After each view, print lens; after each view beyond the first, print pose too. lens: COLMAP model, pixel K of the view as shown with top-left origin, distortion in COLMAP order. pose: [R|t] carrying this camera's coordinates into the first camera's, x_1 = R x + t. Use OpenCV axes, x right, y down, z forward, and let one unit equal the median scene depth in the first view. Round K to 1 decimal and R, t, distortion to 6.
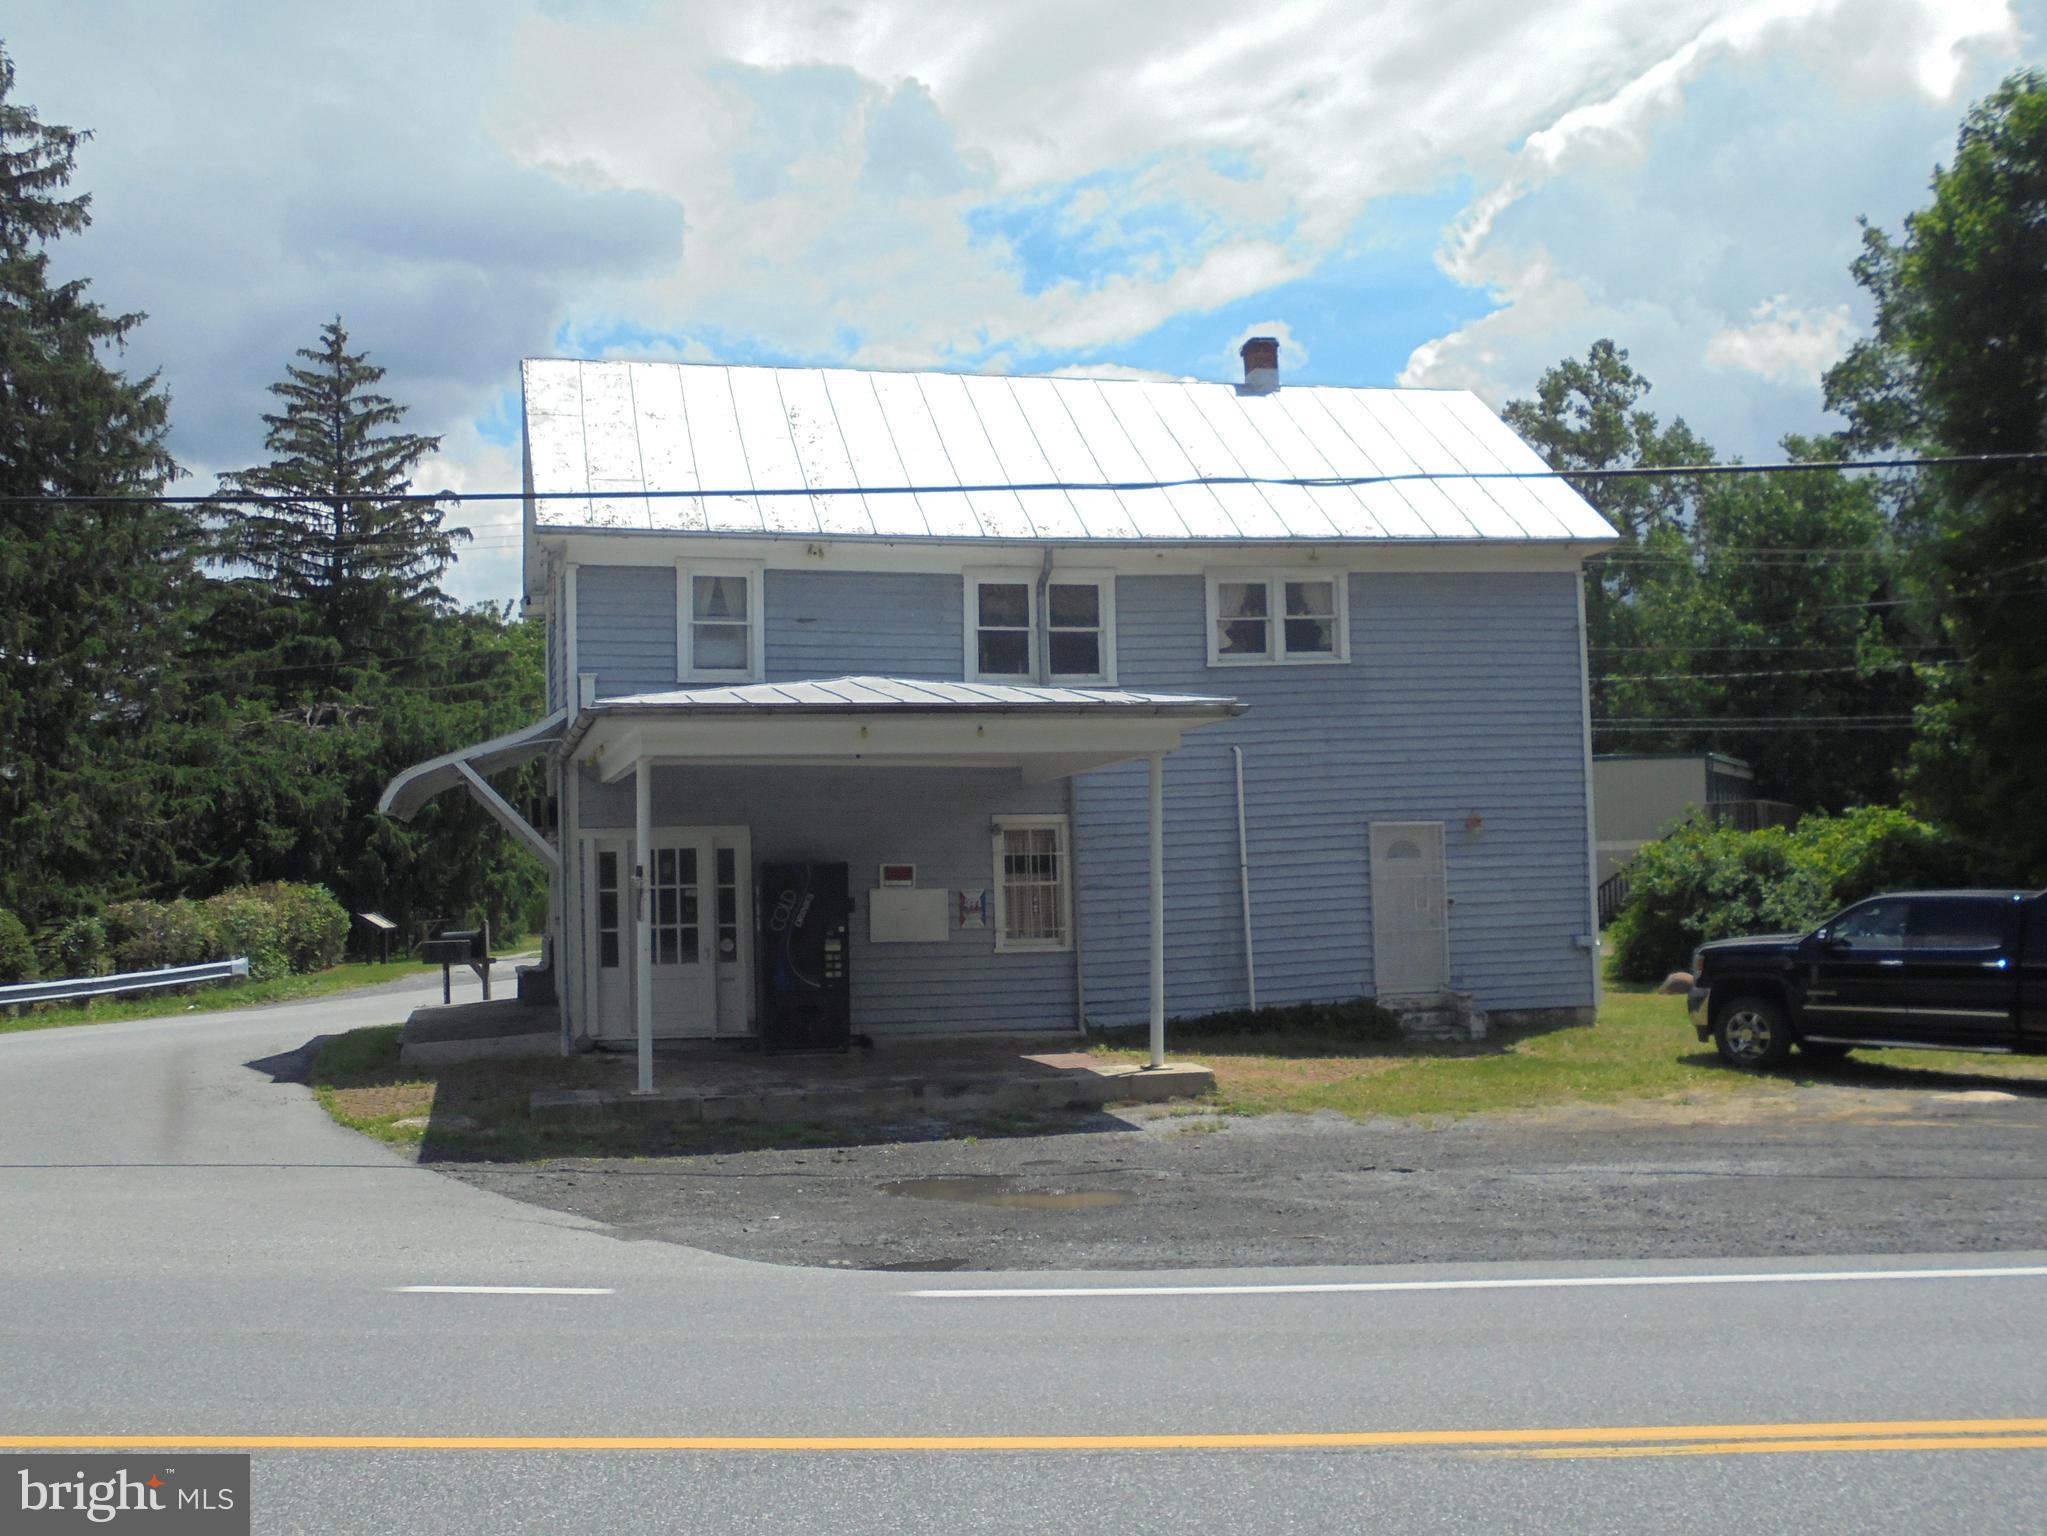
lens RADIAL K [[2020.9, 0, 1023.5], [0, 2020.9, 768.0], [0, 0, 1]] dist [-0.085815, 0.044179]
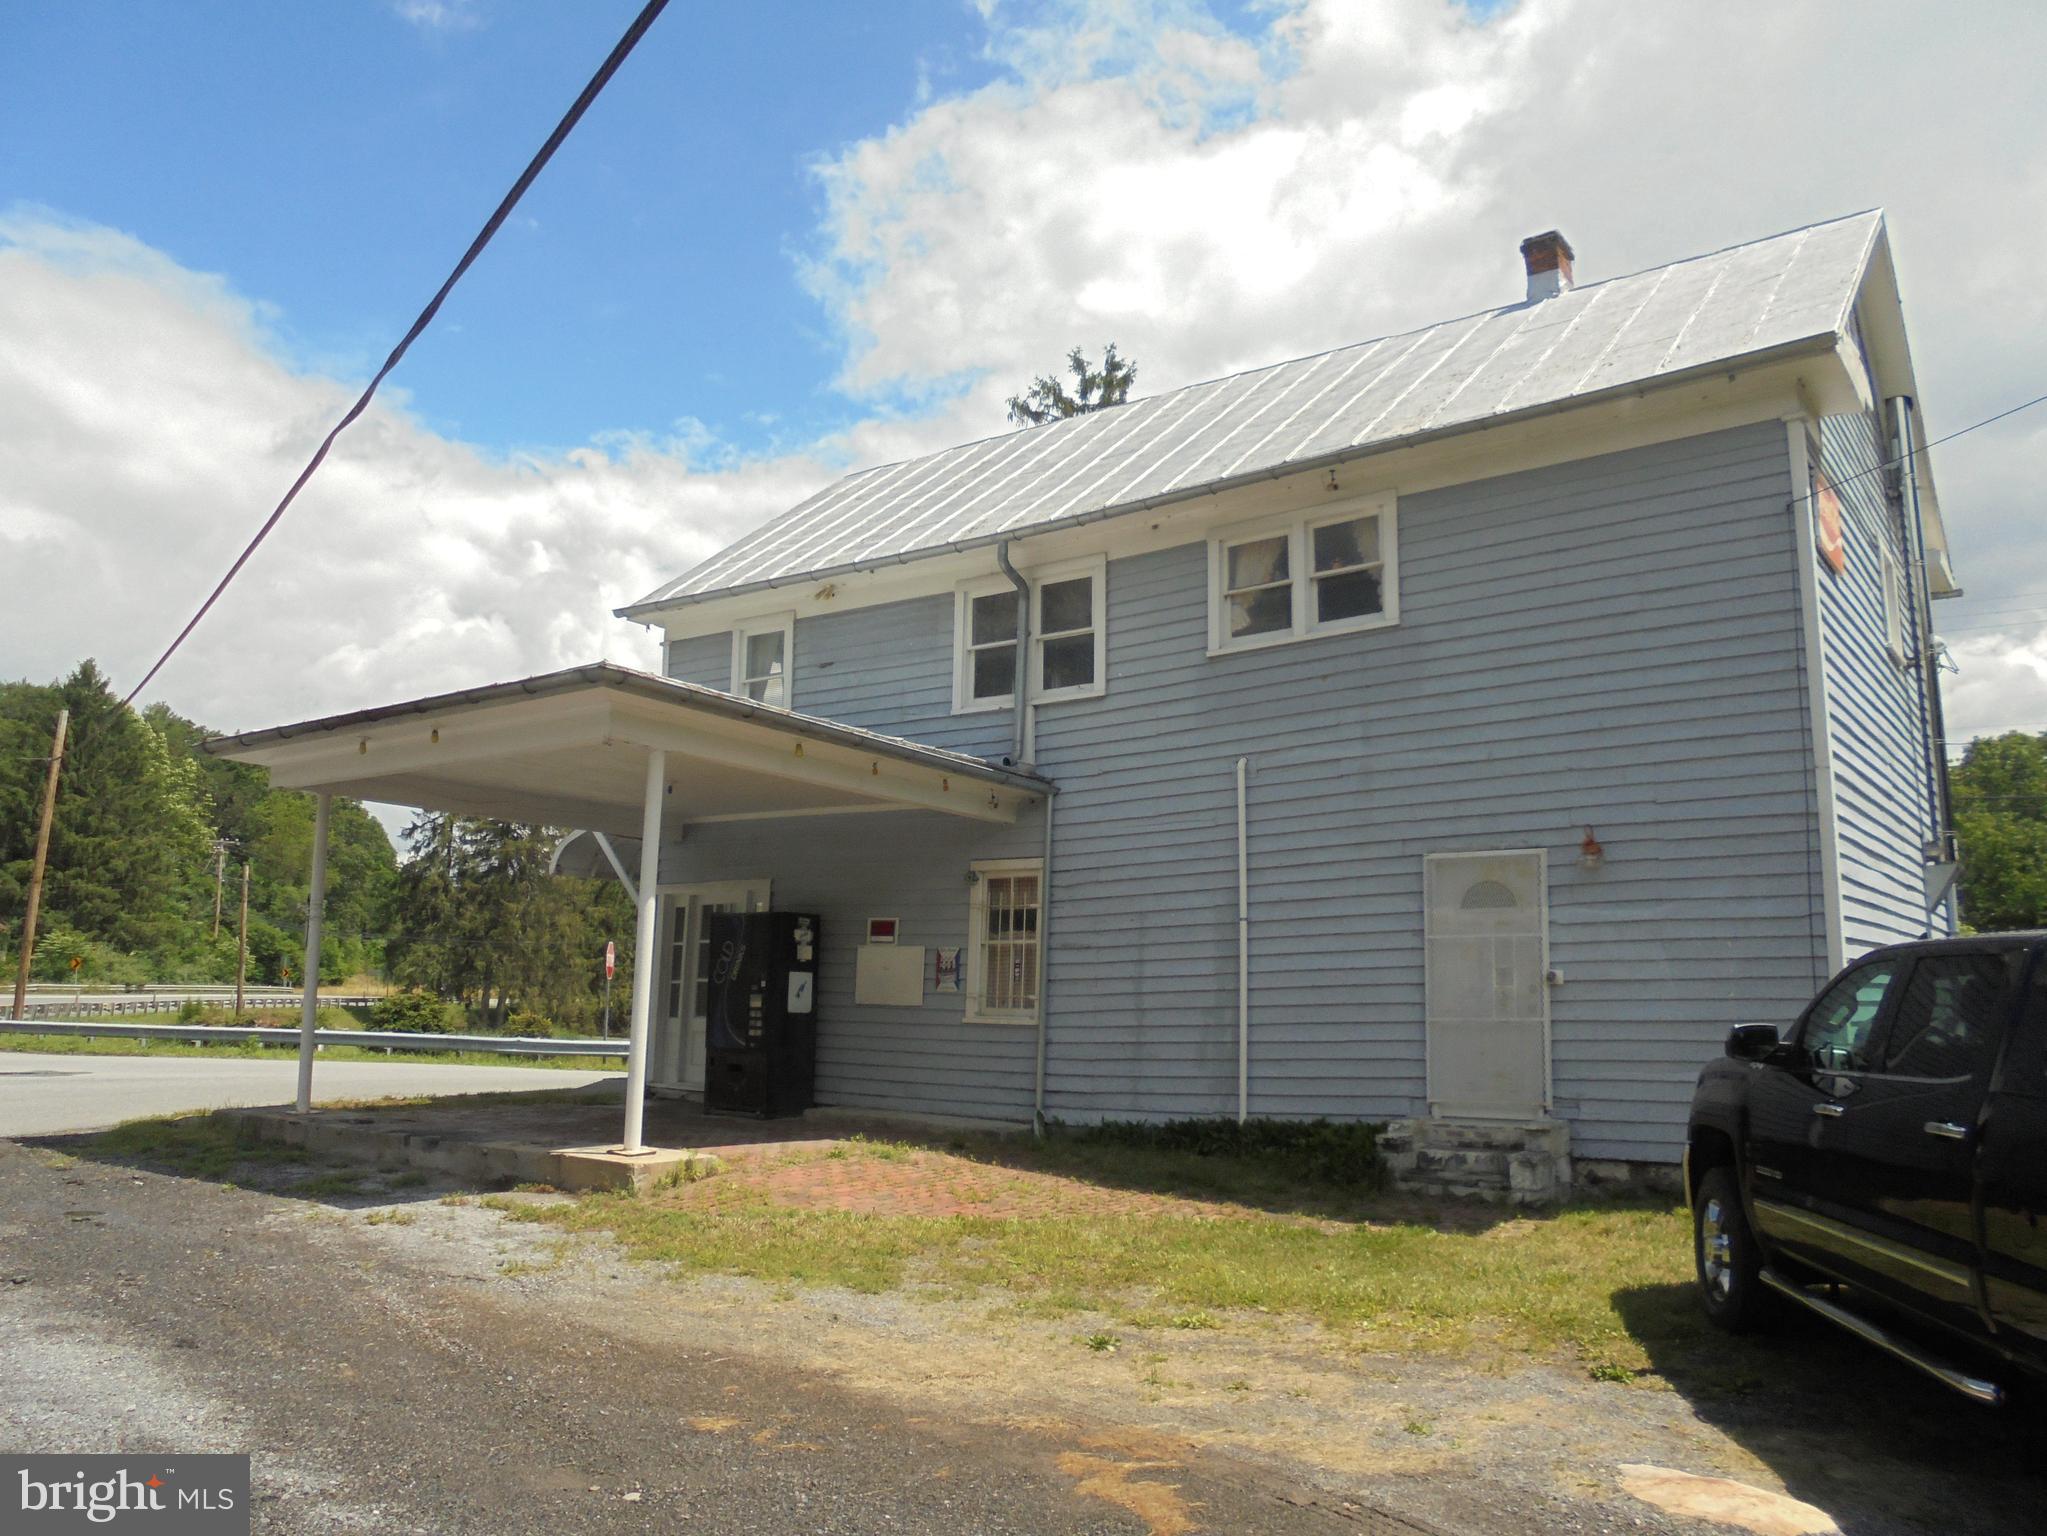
lens RADIAL K [[1549.9, 0, 1024.5], [0, 1549.9, 761.7], [0, 0, 1]] dist [-0.126819, 0.094268]
pose [[0.618861, -0.091492, -0.780154, 0.501950], [0.010247, 0.994049, -0.108448, 0.051651], [0.785434, 0.059120, 0.616116, 0.597121]]
